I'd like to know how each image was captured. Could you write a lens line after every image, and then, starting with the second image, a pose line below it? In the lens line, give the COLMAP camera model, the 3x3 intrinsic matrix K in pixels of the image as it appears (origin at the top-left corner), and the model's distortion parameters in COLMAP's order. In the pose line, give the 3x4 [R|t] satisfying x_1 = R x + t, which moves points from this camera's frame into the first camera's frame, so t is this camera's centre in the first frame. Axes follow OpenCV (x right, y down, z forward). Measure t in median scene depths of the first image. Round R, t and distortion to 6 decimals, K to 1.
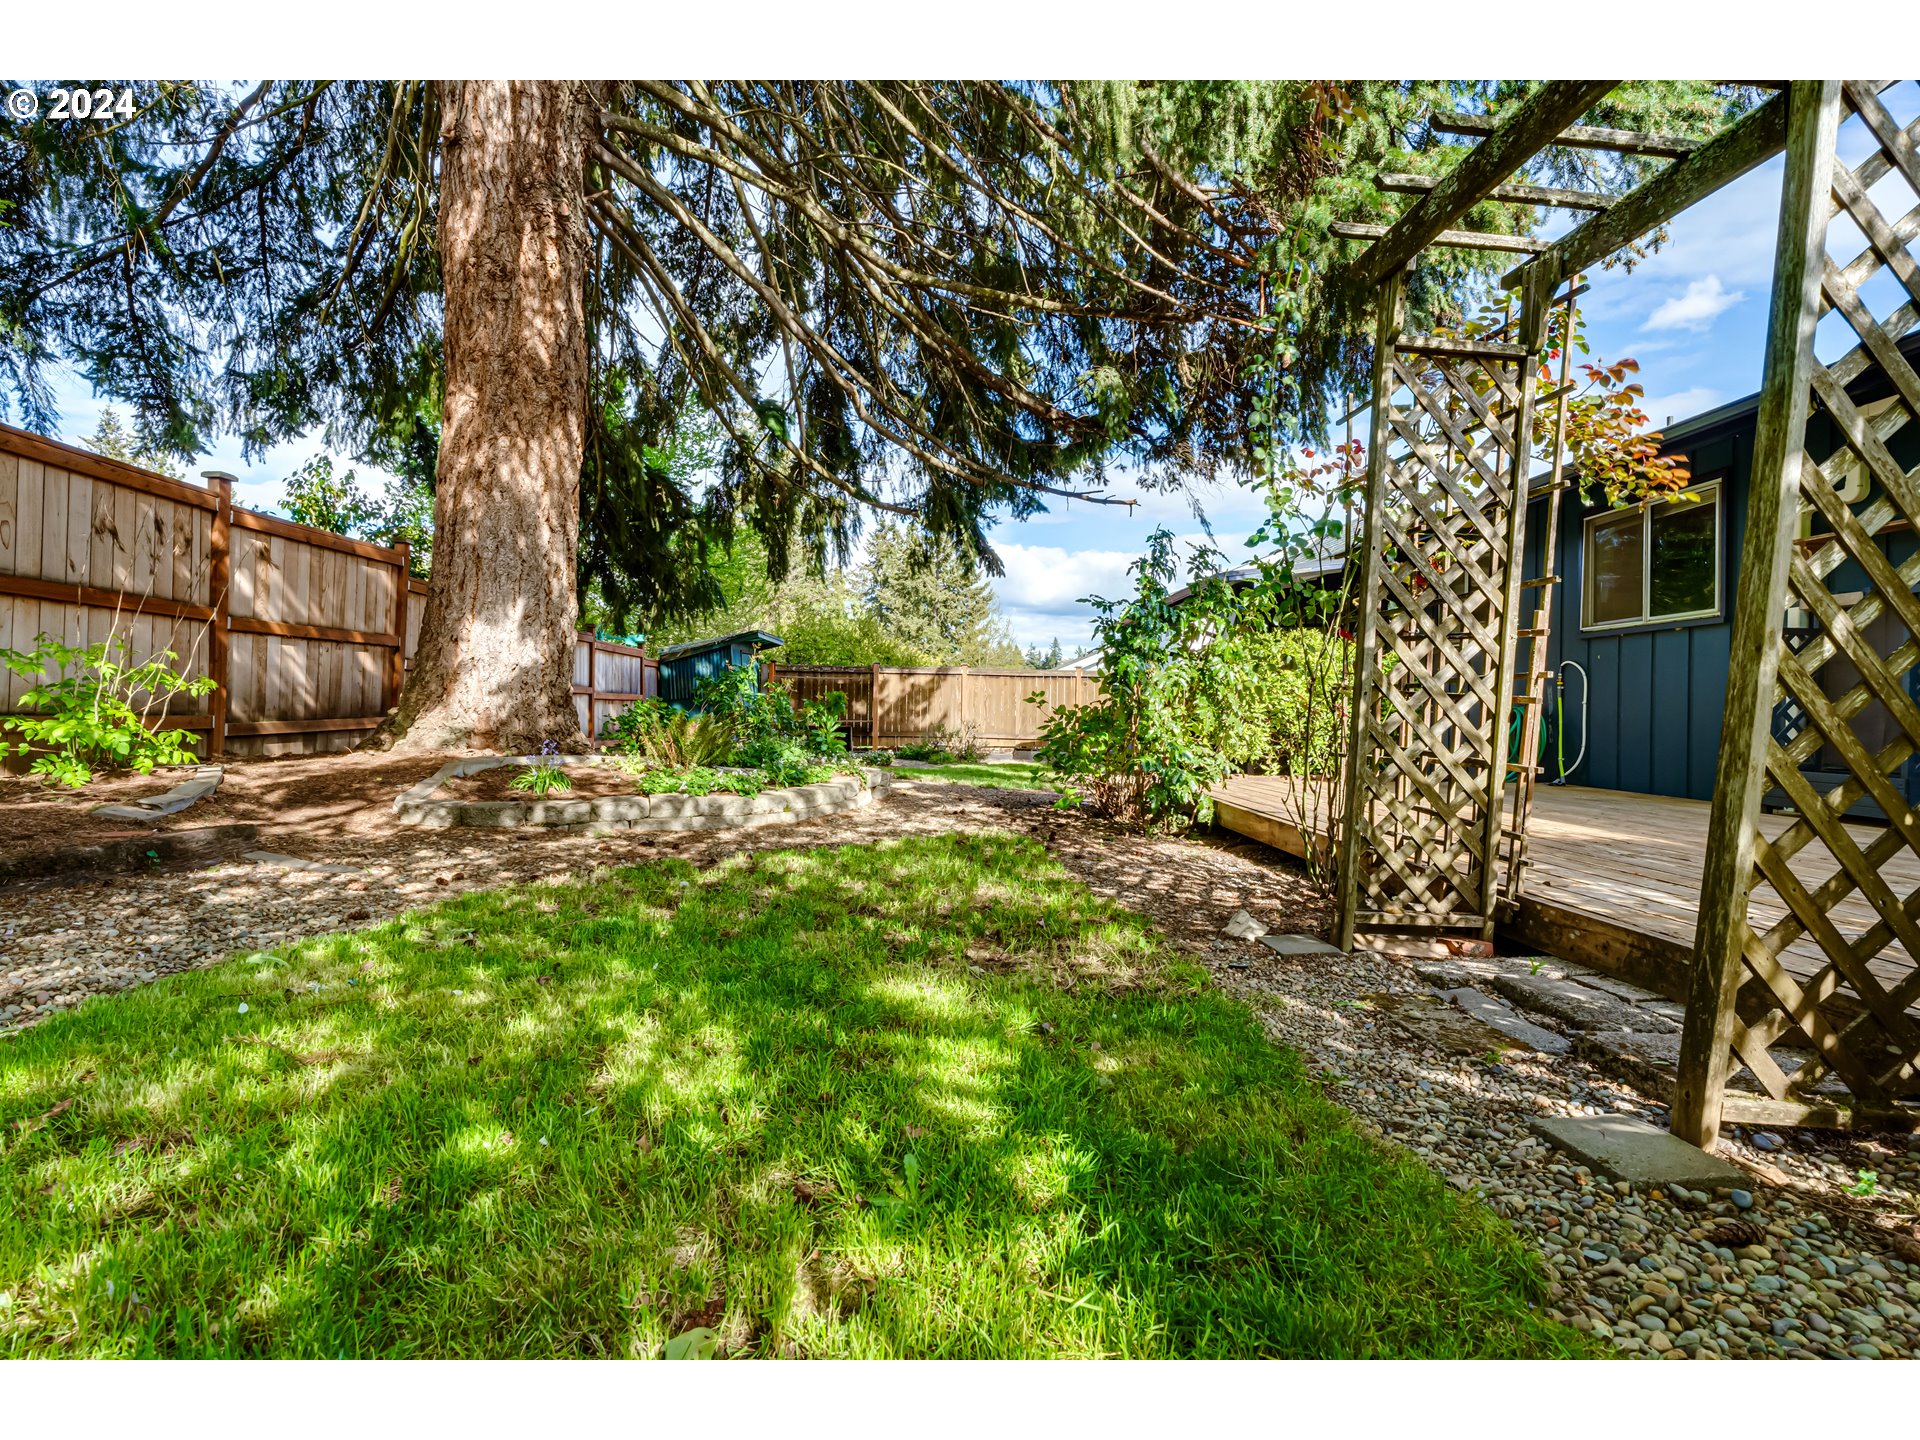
lens RADIAL K [[894.5, 0, 977.3], [0, 894.5, 716.5], [0, 0, 1]] dist [-0.002609, 0.000180]
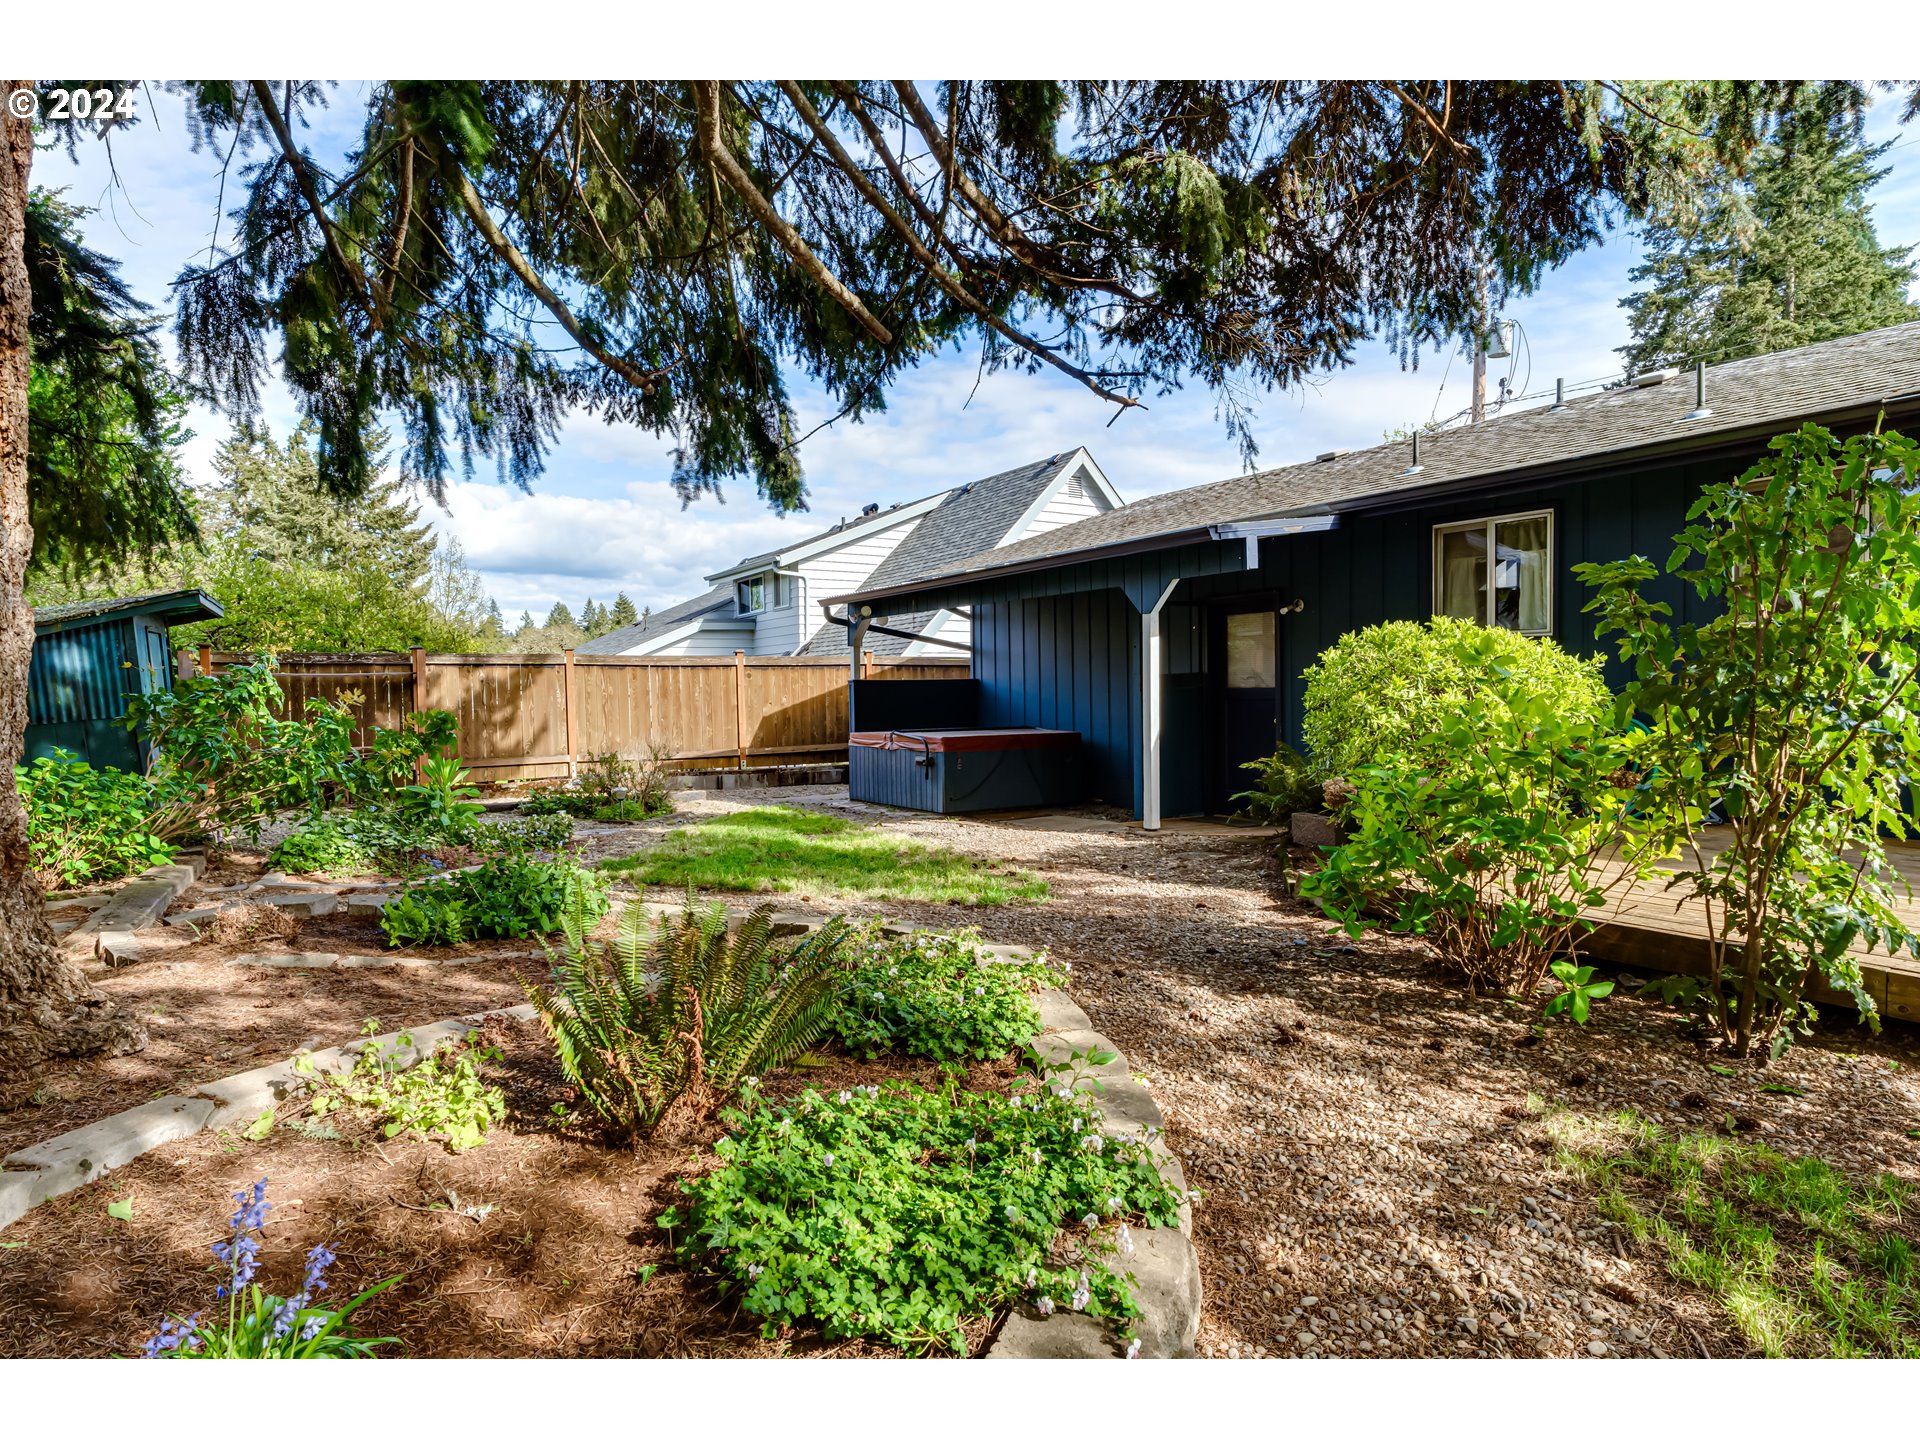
lens RADIAL K [[1035.3, 0, 958.9], [0, 1035.3, 722.2], [0, 0, 1]] dist [0.004173, 0.000743]
pose [[0.872546, -0.034879, 0.487285, -0.272994], [0.022571, 0.999261, 0.031109, -0.043943], [-0.488010, -0.016145, 0.872689, 0.421903]]
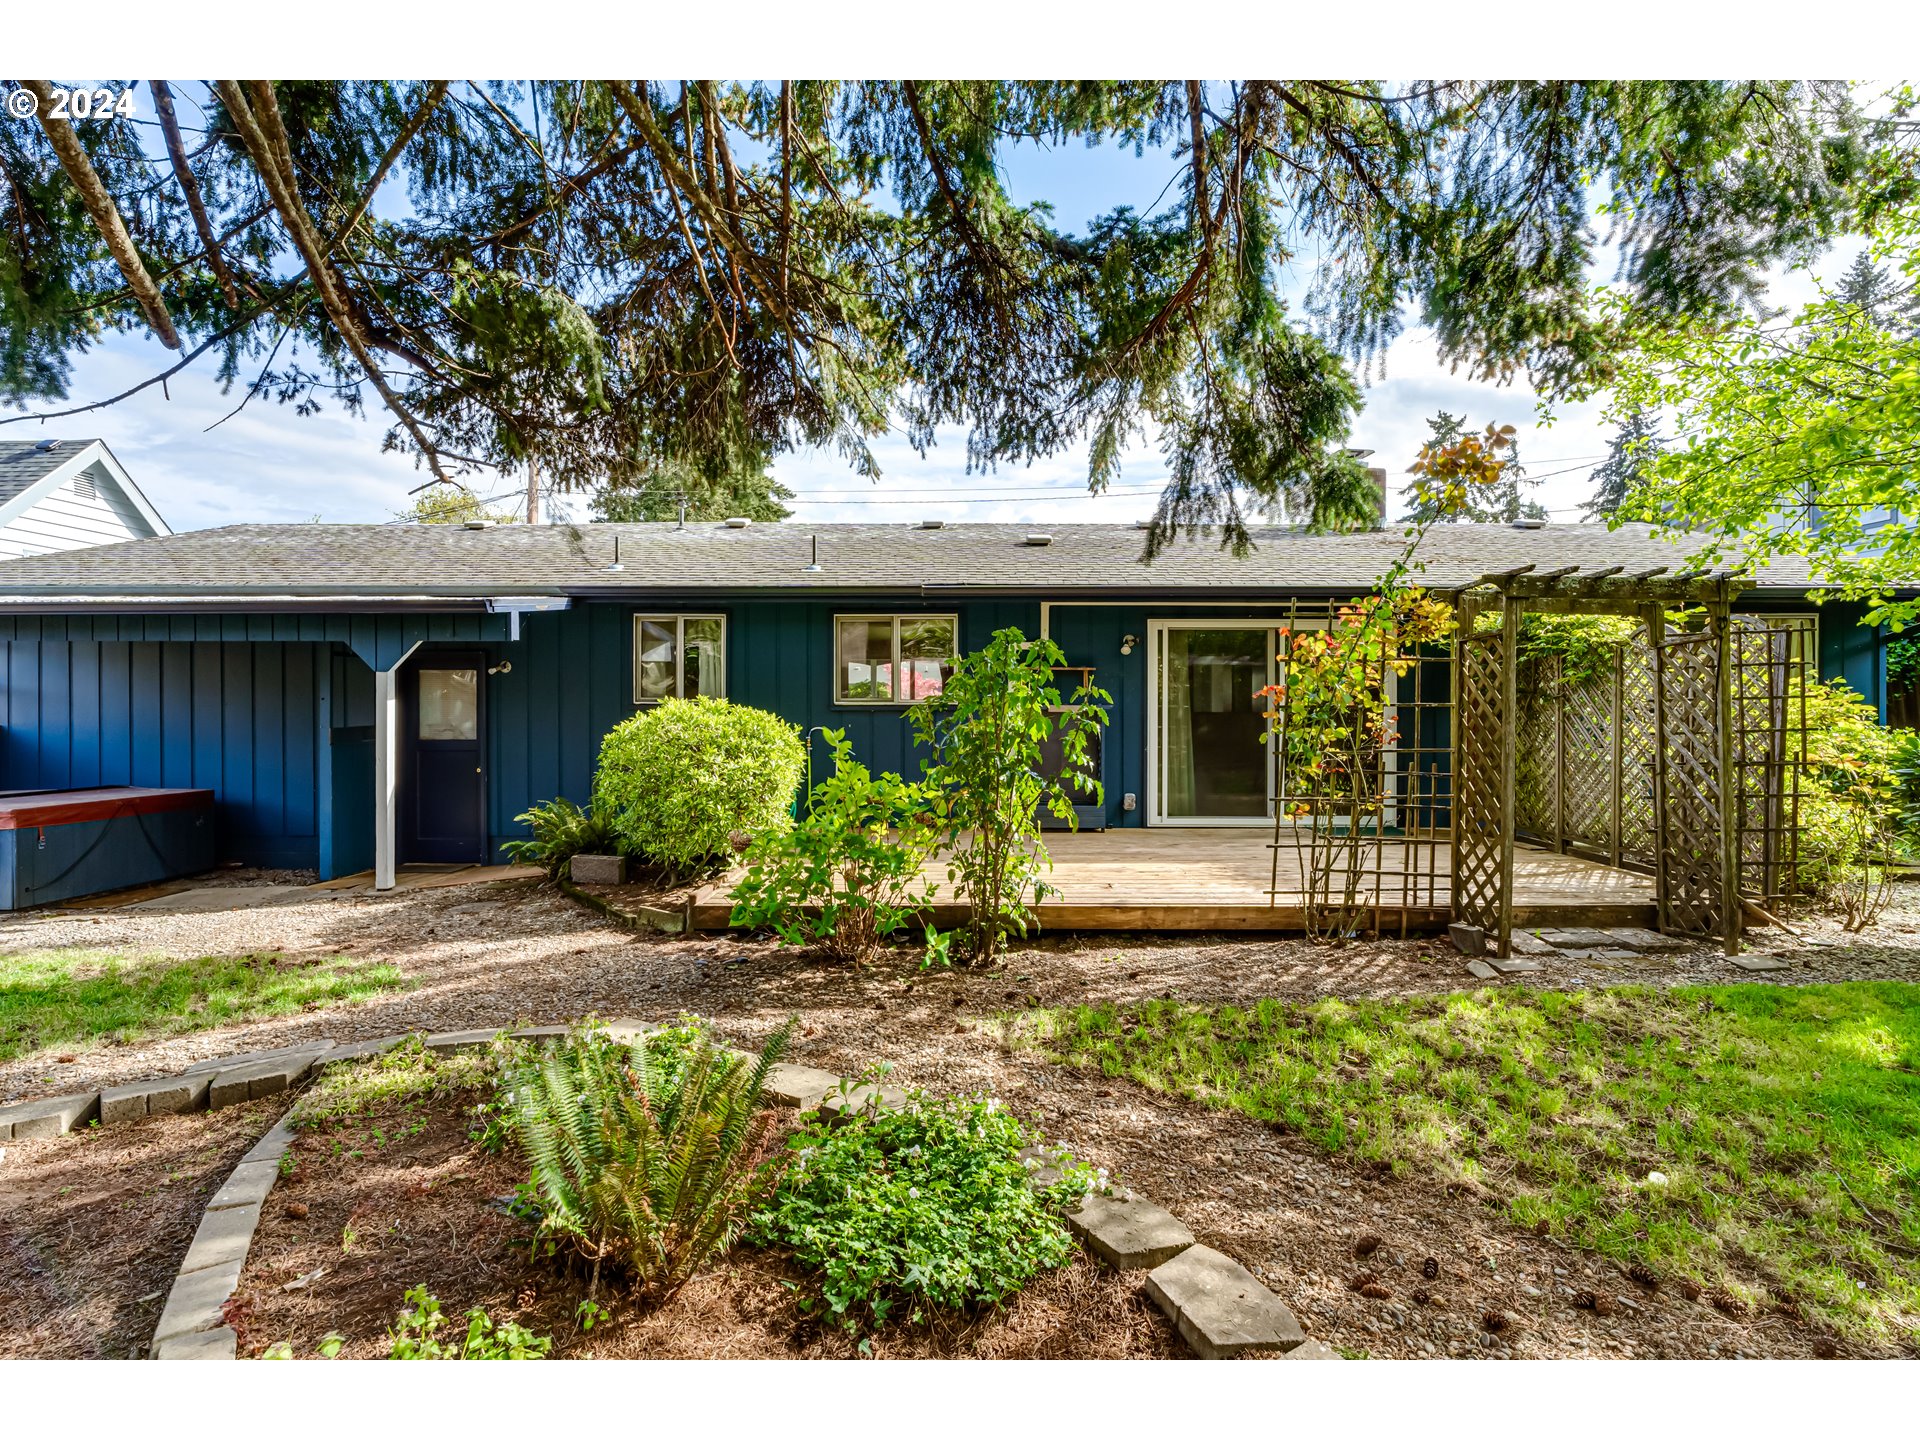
lens RADIAL K [[894.5, 0, 966.1], [0, 894.5, 722.1], [0, 0, 1]] dist [-0.002609, 0.000180]
pose [[0.067783, -0.024533, 0.997398, -0.420471], [0.006738, 0.999686, 0.024131, -0.077657], [-0.997677, 0.005085, 0.067927, 0.572138]]
